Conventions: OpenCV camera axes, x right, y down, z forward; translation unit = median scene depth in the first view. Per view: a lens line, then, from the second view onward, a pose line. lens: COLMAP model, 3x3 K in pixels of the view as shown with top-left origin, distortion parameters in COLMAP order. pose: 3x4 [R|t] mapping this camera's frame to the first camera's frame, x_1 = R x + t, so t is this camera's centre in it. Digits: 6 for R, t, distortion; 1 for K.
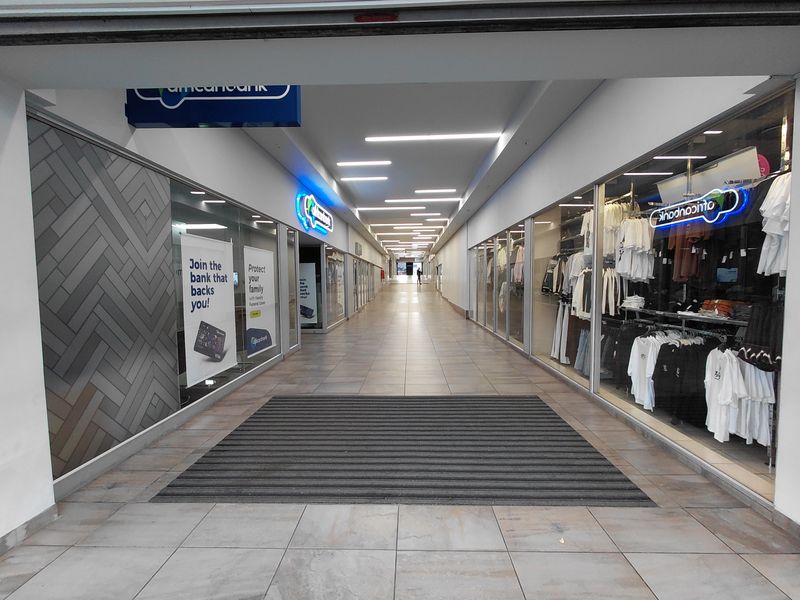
lens RADIAL K [[374.5, 0, 395.7], [0, 374.5, 302.6], [0, 0, 1]] dist [0.004032, 0.002206]
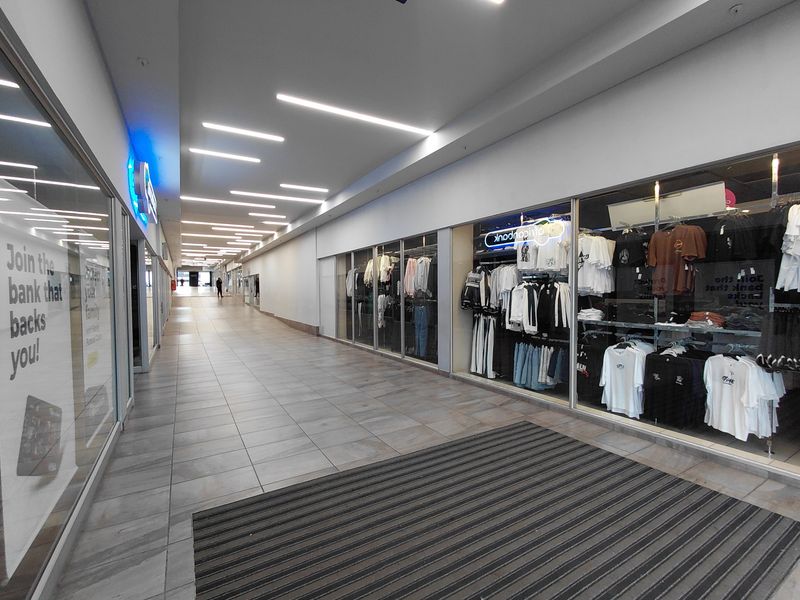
lens RADIAL K [[374.5, 0, 404.4], [0, 374.5, 300.7], [0, 0, 1]] dist [0.004032, 0.002206]
pose [[0.839410, -0.013078, 0.543341, -0.286102], [0.033330, 0.999067, -0.027445, -0.022468], [-0.542475, 0.041147, 0.839063, 0.305511]]
